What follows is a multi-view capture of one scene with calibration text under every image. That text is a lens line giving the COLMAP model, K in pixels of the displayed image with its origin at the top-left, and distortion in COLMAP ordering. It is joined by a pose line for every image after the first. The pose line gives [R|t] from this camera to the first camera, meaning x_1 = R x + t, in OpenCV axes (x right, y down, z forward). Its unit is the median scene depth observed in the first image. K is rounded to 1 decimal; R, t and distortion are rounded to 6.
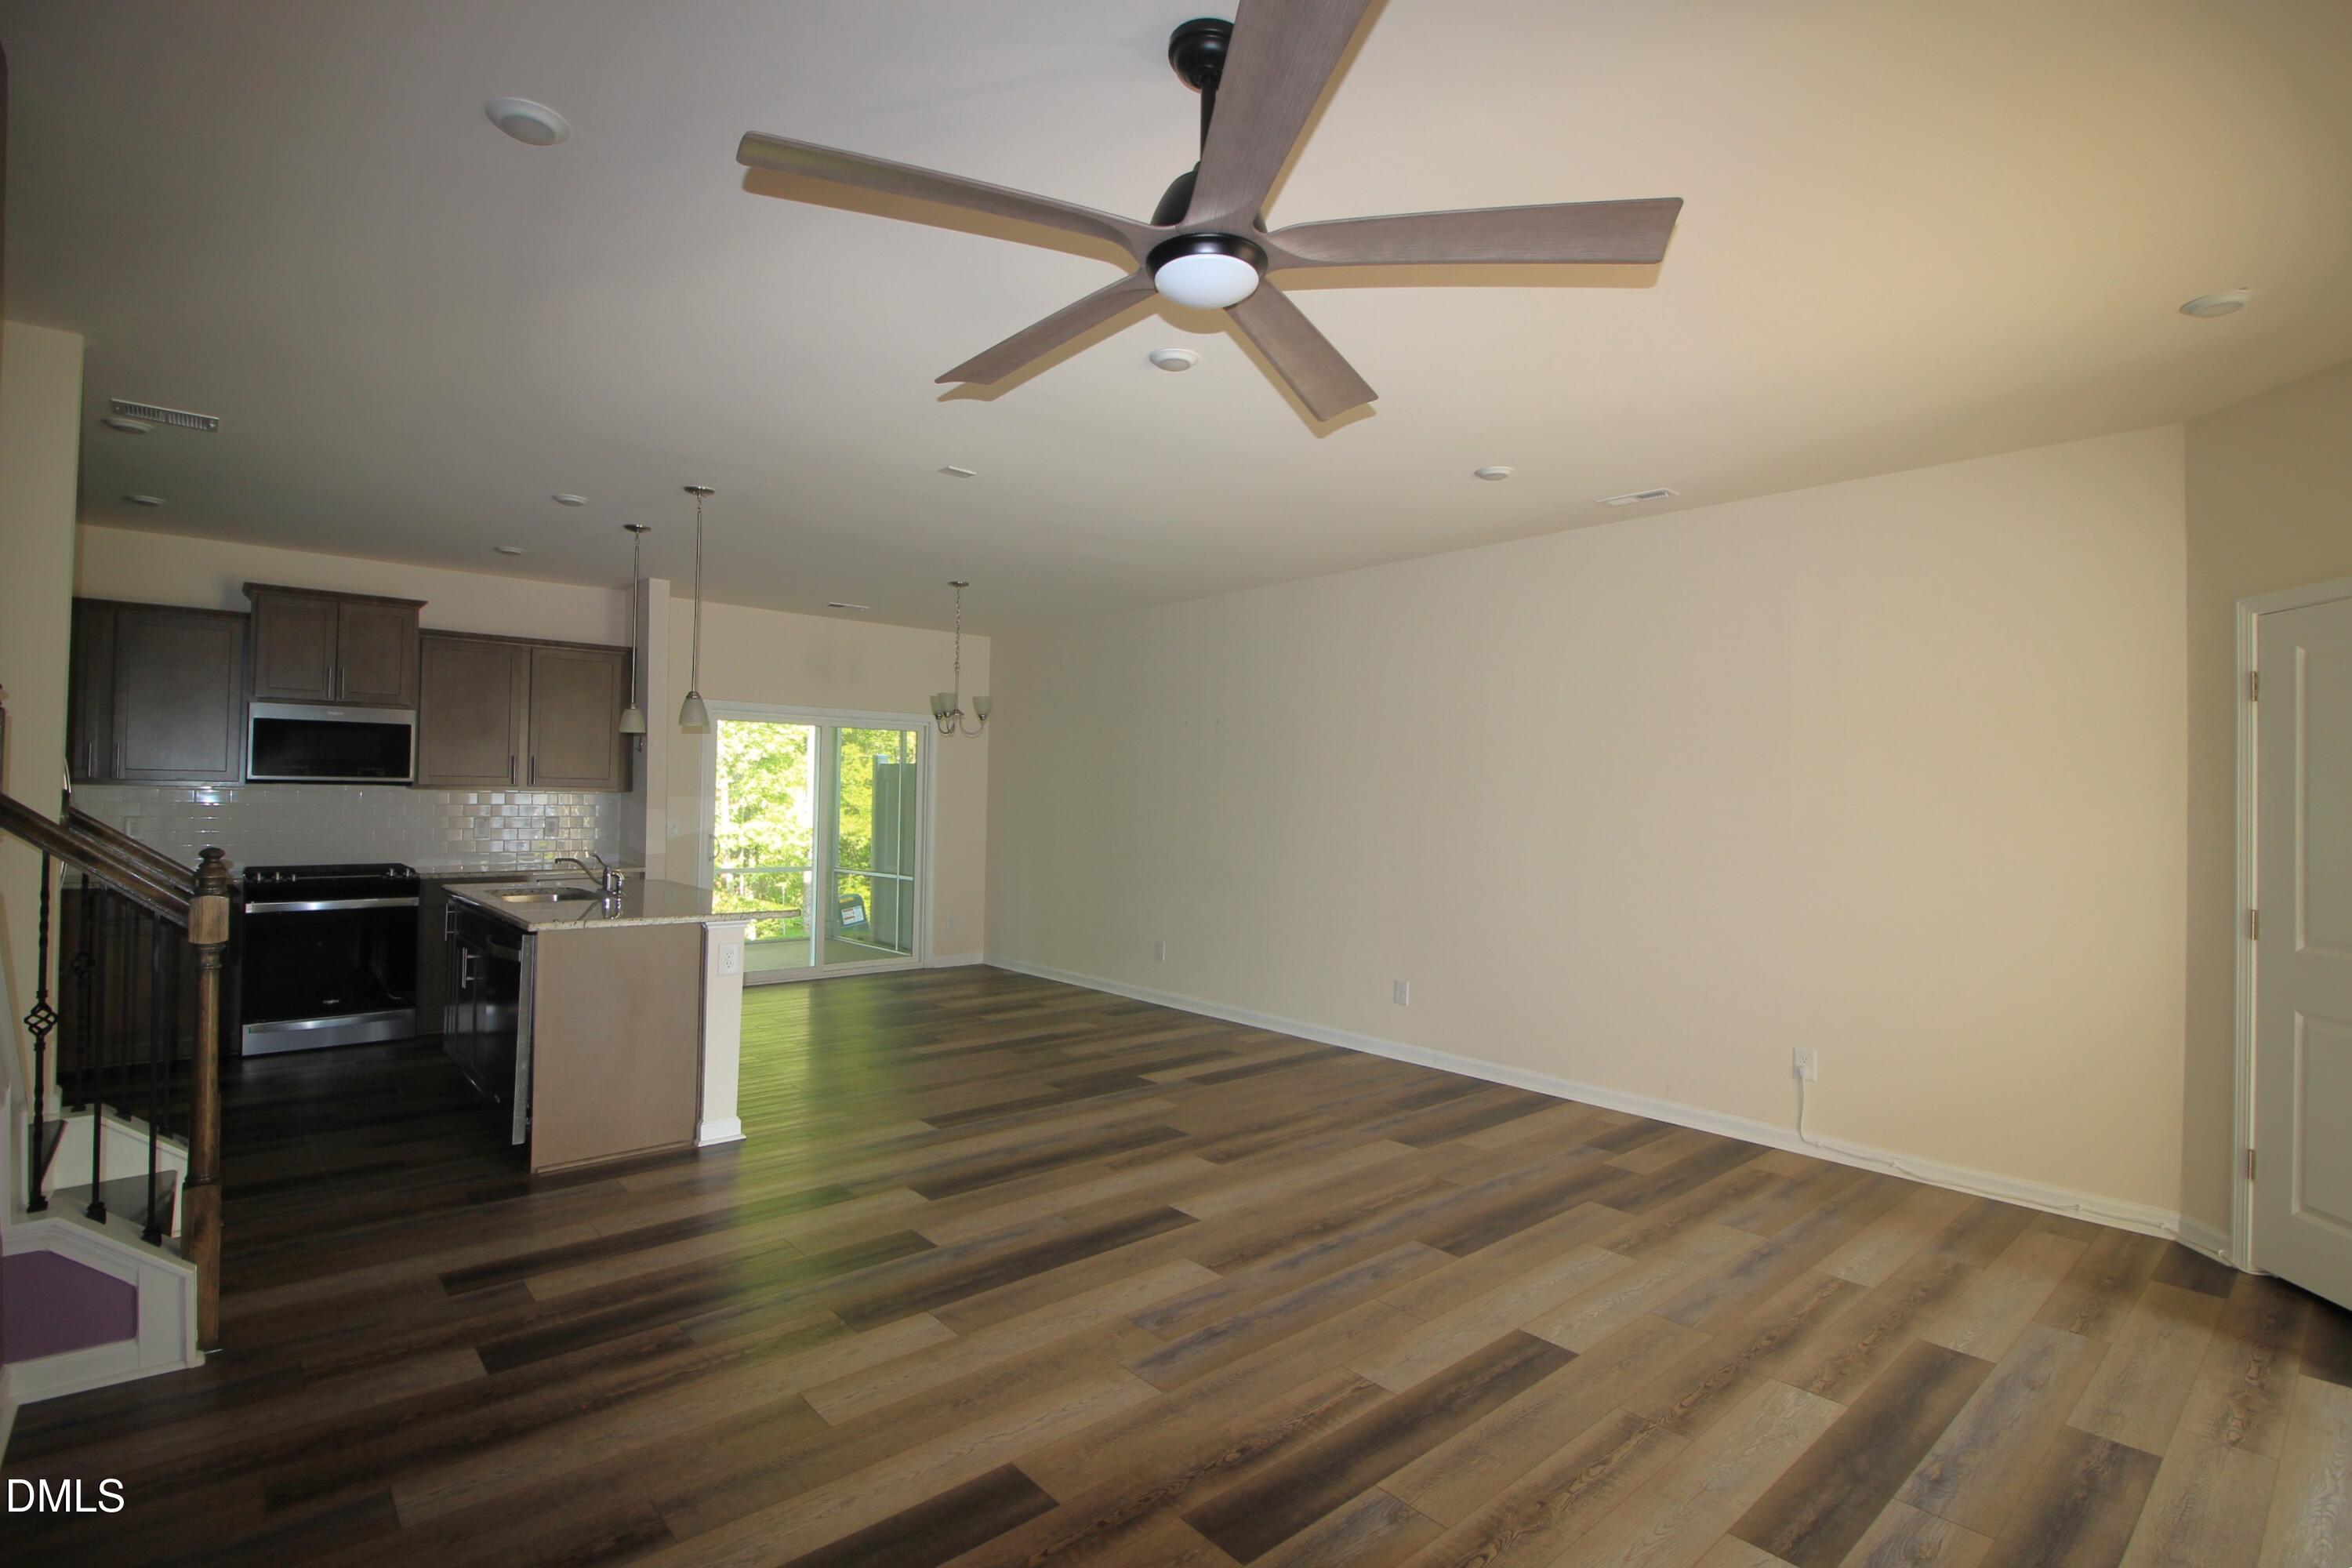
lens RADIAL K [[1108.9, 0, 1161.3], [0, 1108.9, 774.5], [0, 0, 1]] dist [0.001464, -0.014149]
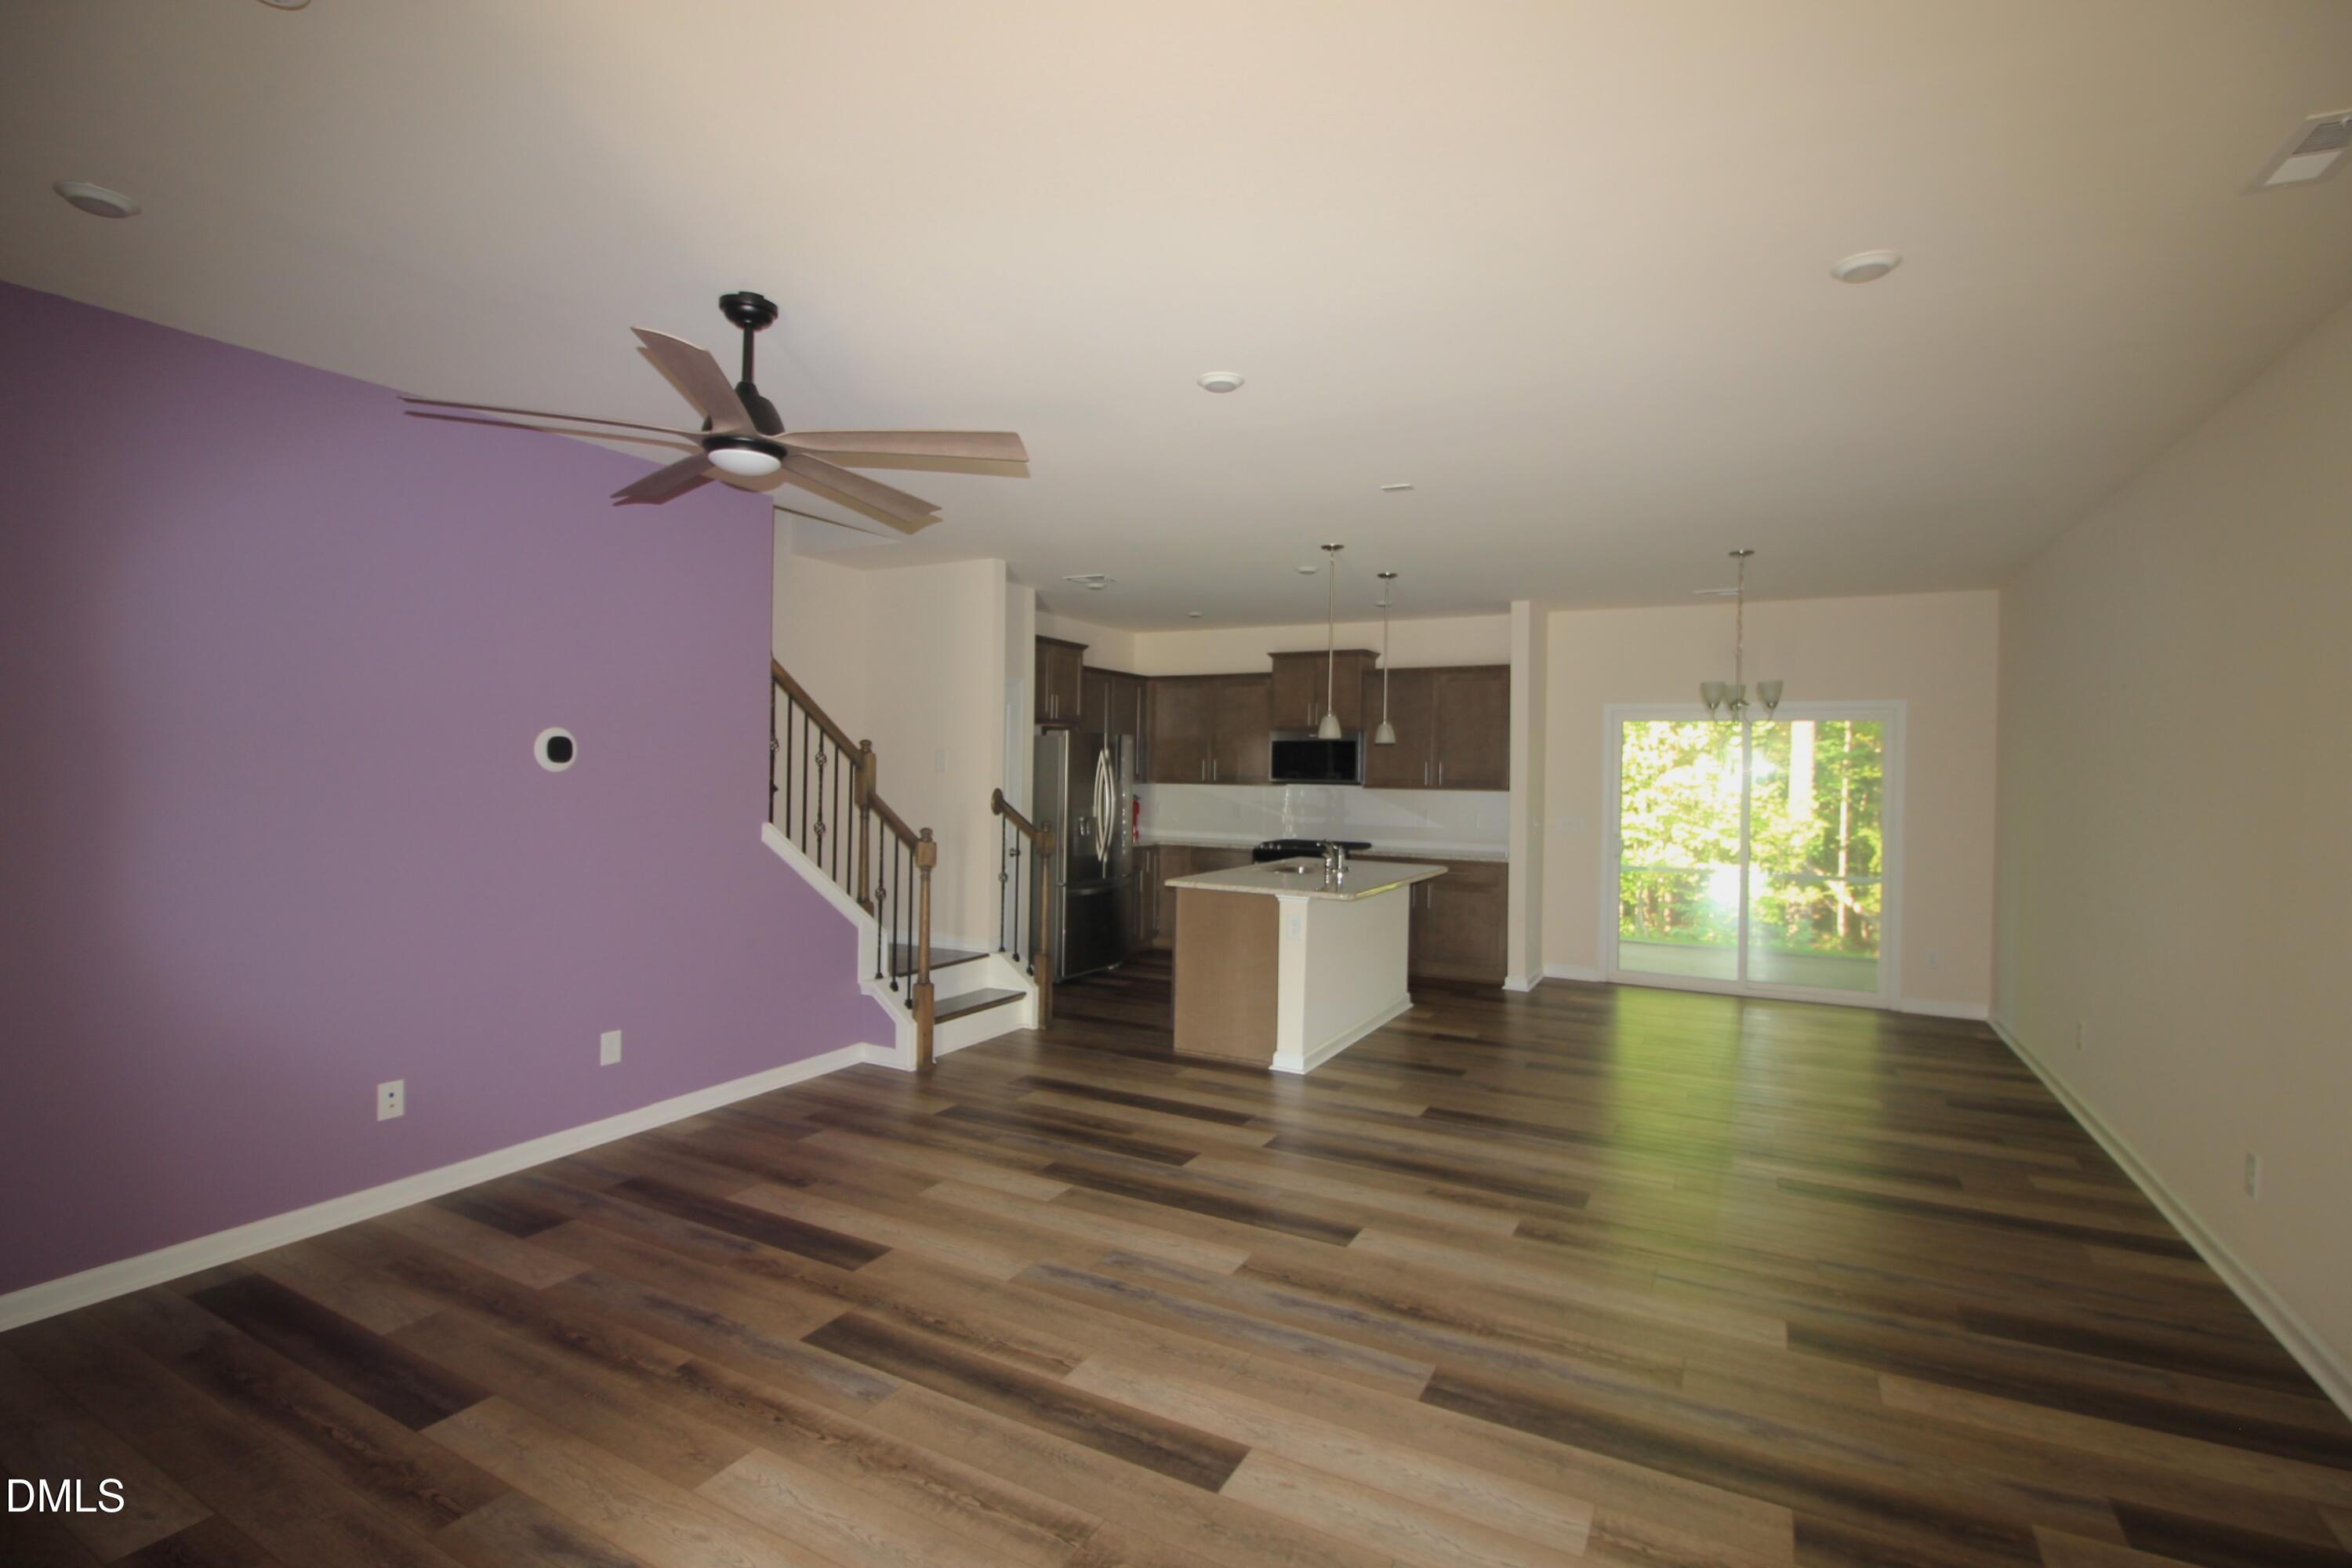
lens RADIAL K [[1090.8, 0, 1161.9], [0, 1090.8, 770.1], [0, 0, 1]] dist [0.000600, -0.014515]
pose [[0.347117, -0.010619, -0.937762, 0.916981], [0.008360, 0.999931, -0.008228, -0.000131], [0.937785, -0.004984, 0.347182, 0.564013]]
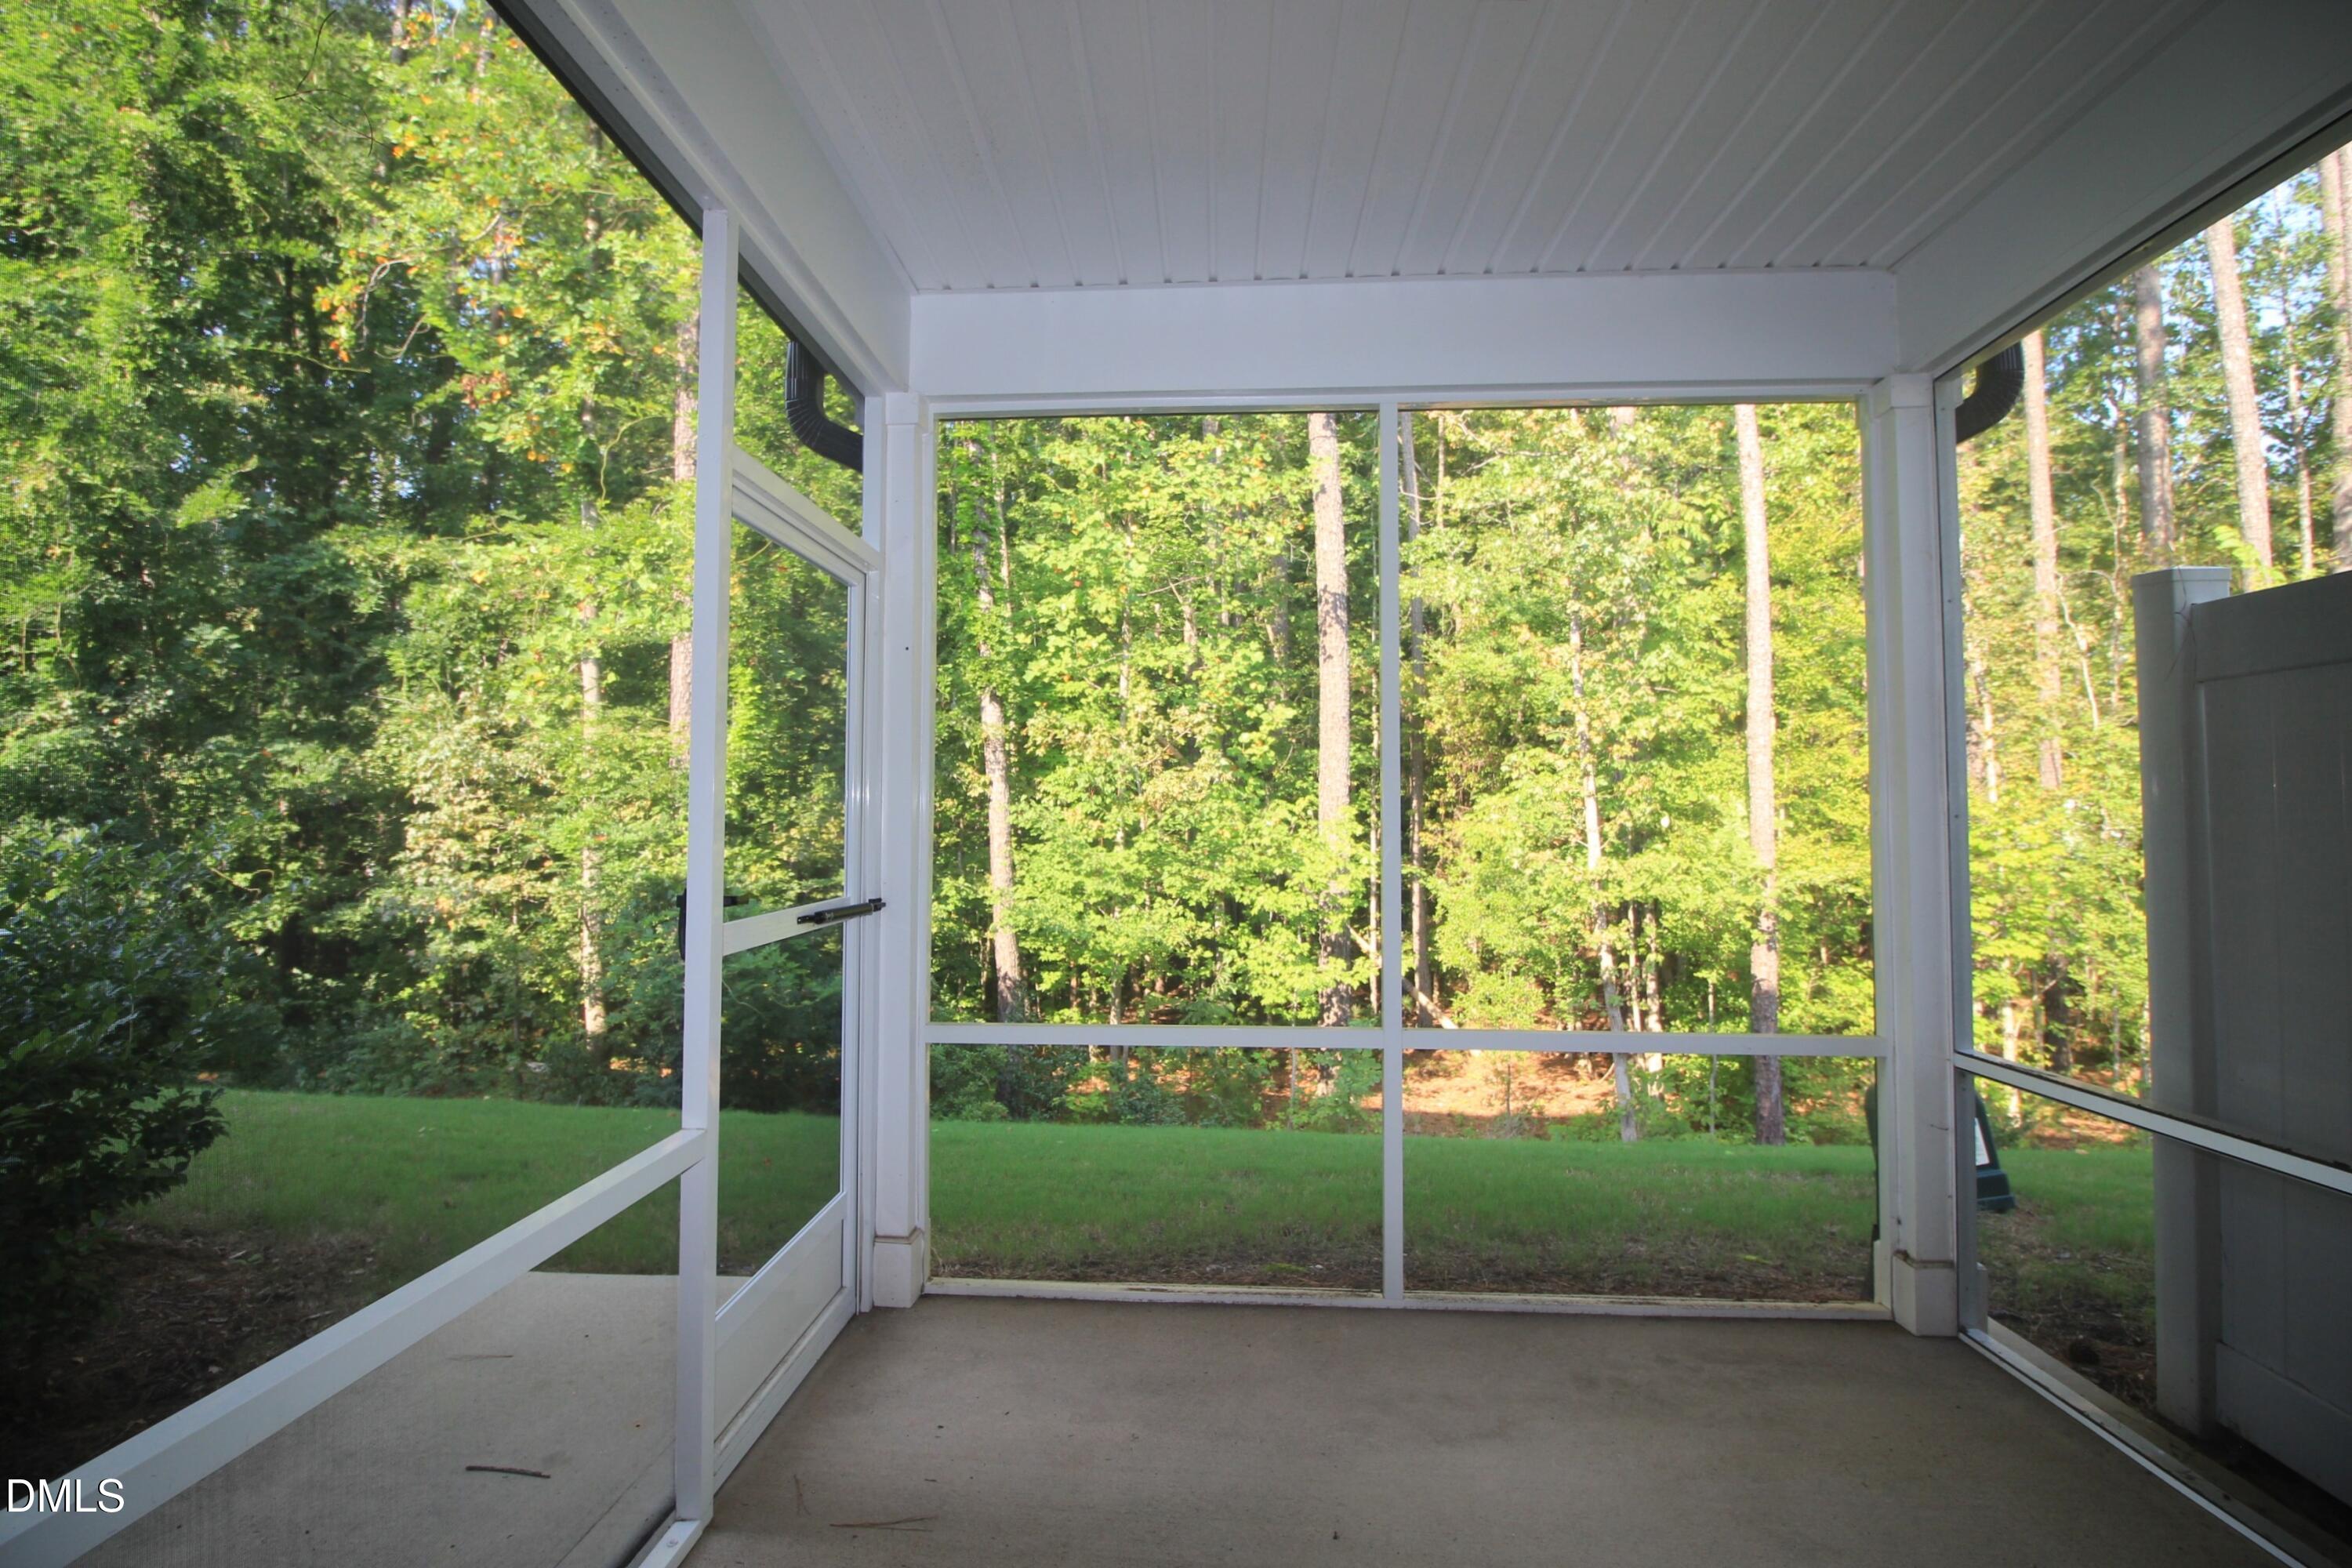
lens RADIAL K [[1090.8, 0, 1161.9], [0, 1090.8, 770.1], [0, 0, 1]] dist [0.000600, -0.014515]
pose [[0.710455, -0.047040, -0.702169, -0.825489], [0.024785, 0.998817, -0.041836, 0.088025], [0.703306, 0.012319, 0.710780, 2.338345]]
